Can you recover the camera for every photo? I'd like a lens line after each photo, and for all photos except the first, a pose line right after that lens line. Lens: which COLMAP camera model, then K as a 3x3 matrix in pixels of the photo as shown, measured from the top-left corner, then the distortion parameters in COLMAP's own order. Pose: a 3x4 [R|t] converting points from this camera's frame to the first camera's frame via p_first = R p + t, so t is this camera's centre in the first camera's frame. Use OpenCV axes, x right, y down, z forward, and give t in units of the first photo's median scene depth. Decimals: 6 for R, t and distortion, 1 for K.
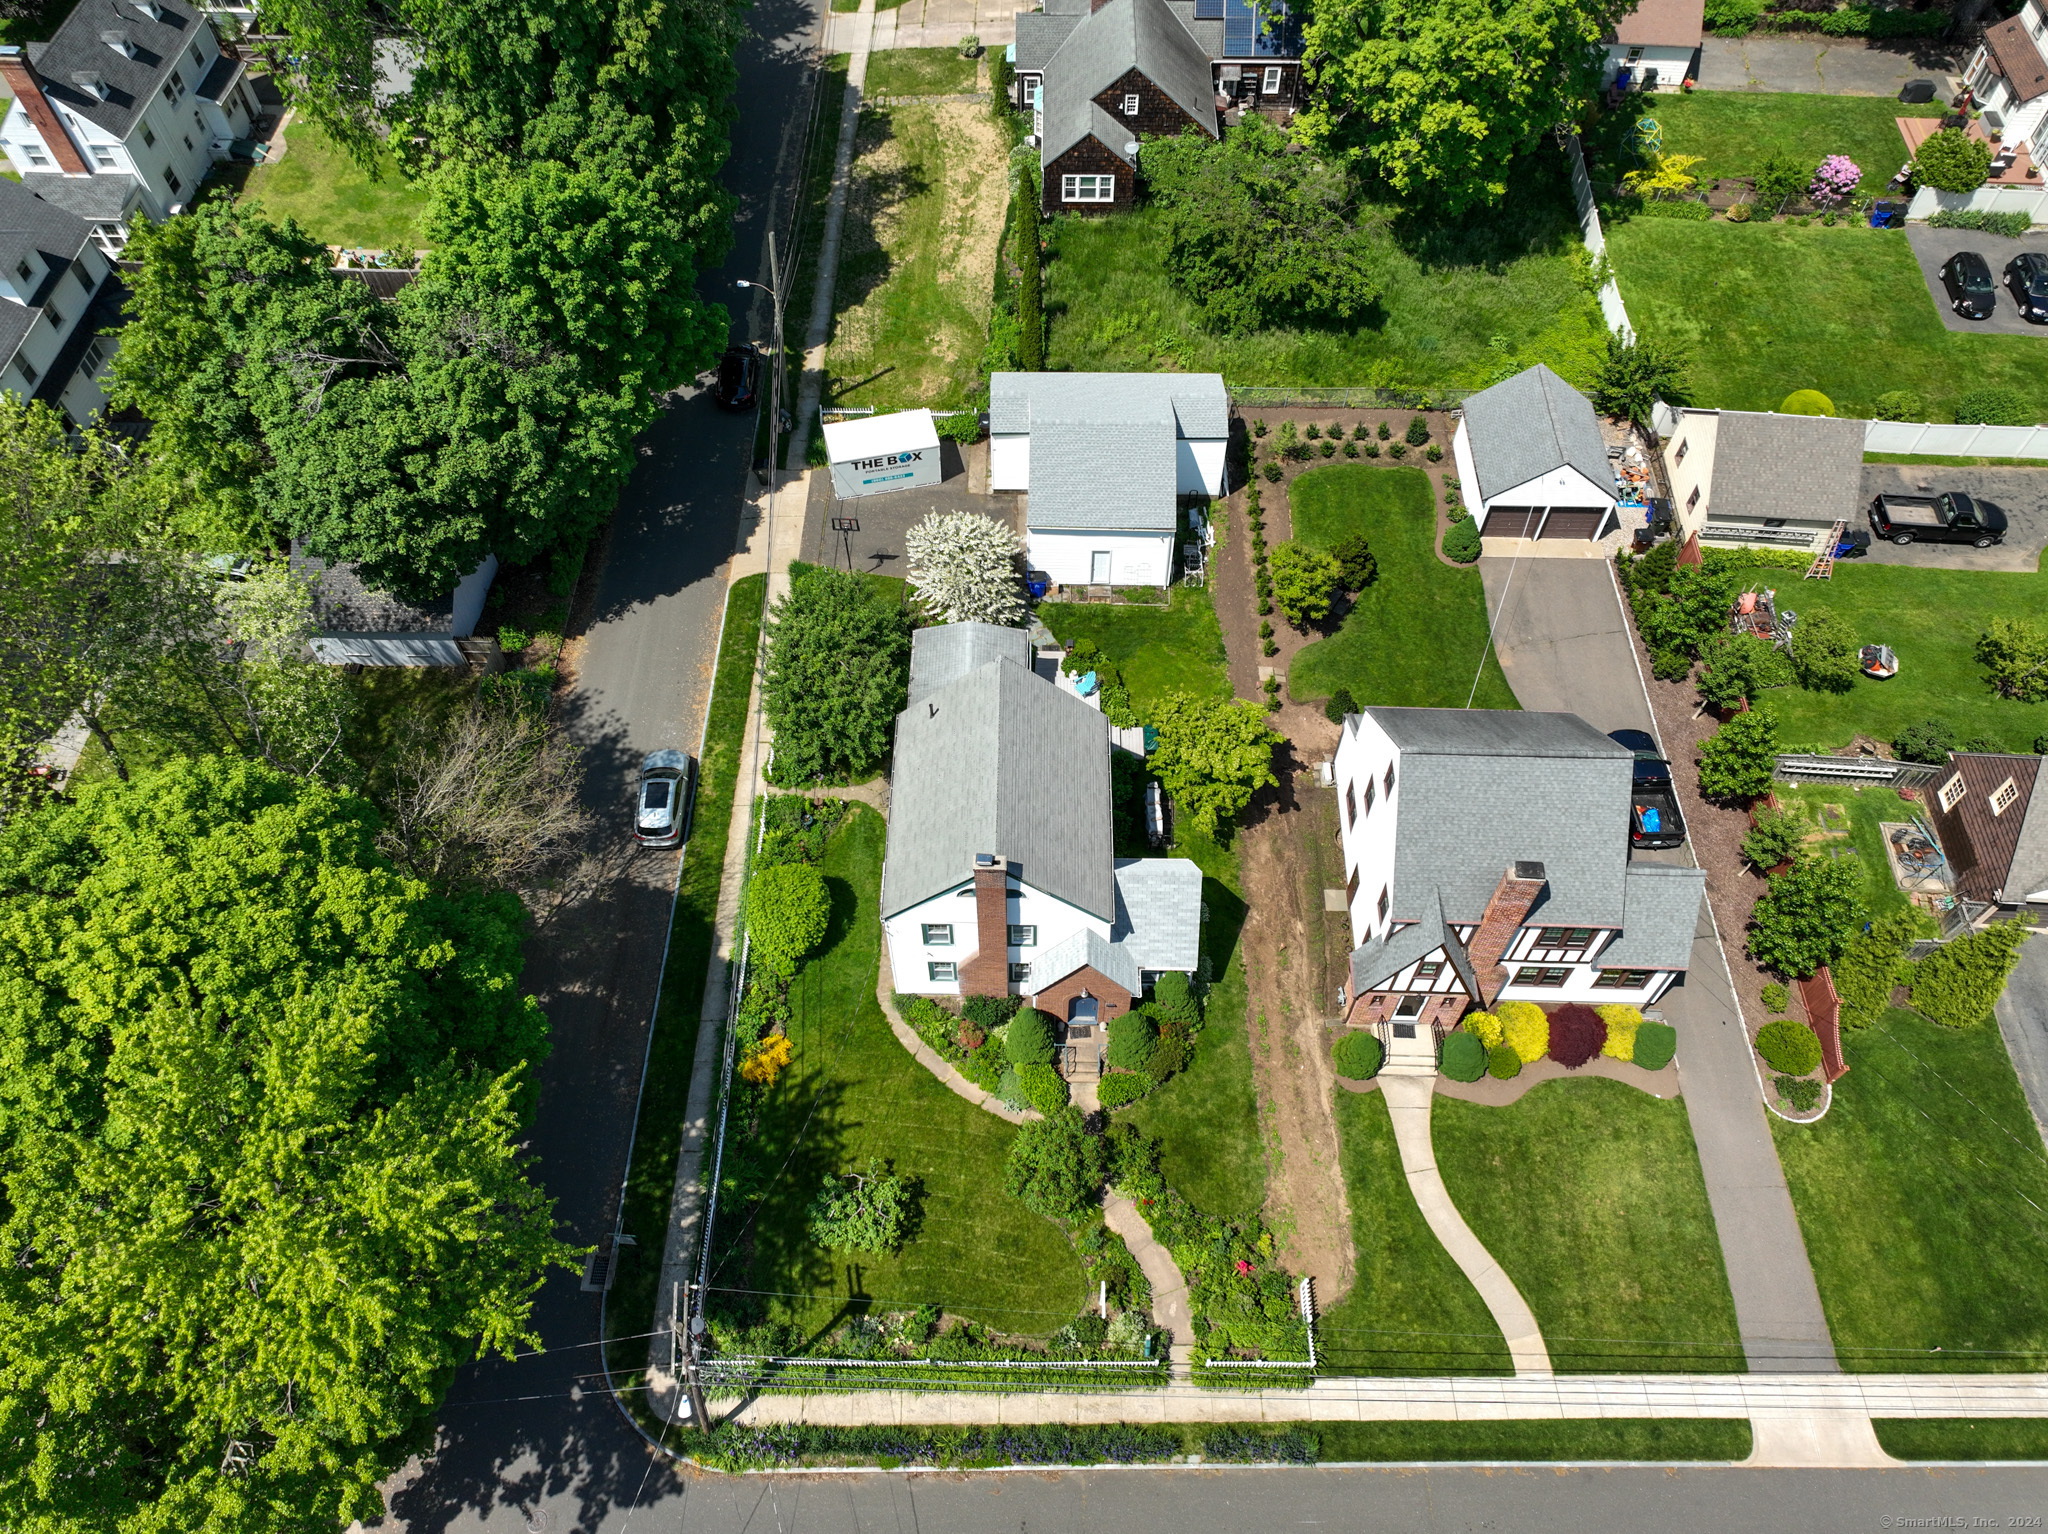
lens RADIAL K [[1440.0, 0, 1030.1], [0, 1440.0, 761.2], [0, 0, 1]] dist [-0.000145, 0.010795]
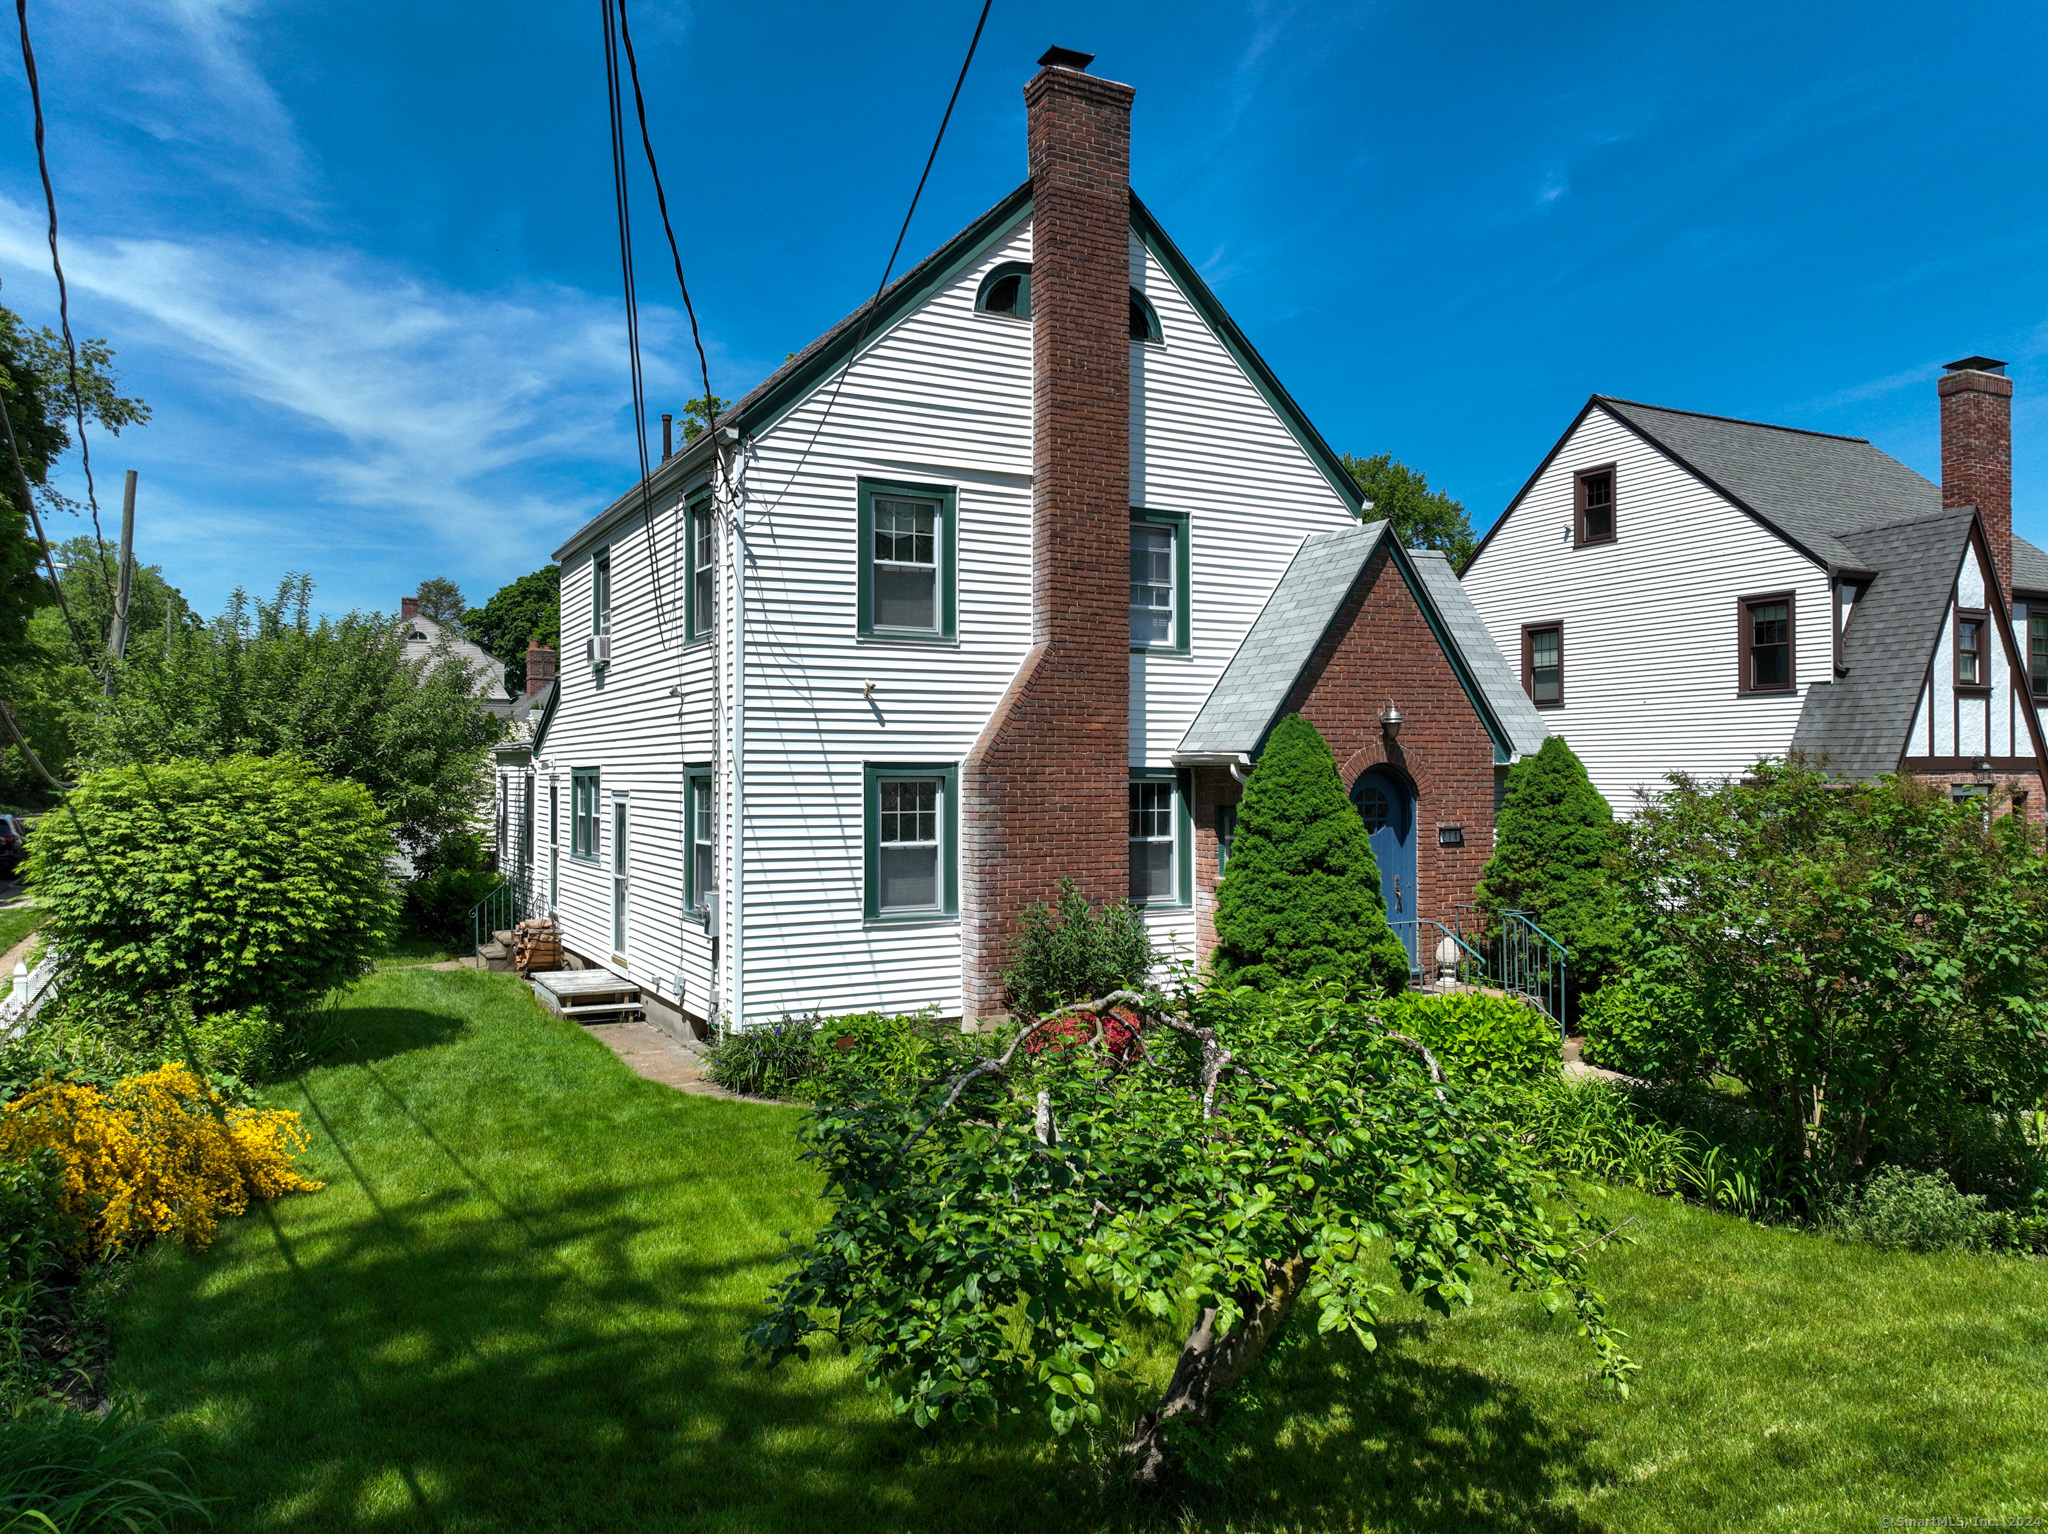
lens RADIAL K [[1440.8, 0, 1024.0], [0, 1440.8, 767.0], [0, 0, 1]] dist [0.000847, 0.011138]
pose [[0.872959, 0.004682, 0.487770, -0.169483], [0.401423, 0.561210, -0.723811, 0.332856], [-0.277130, 0.827660, 0.488034, 0.813794]]
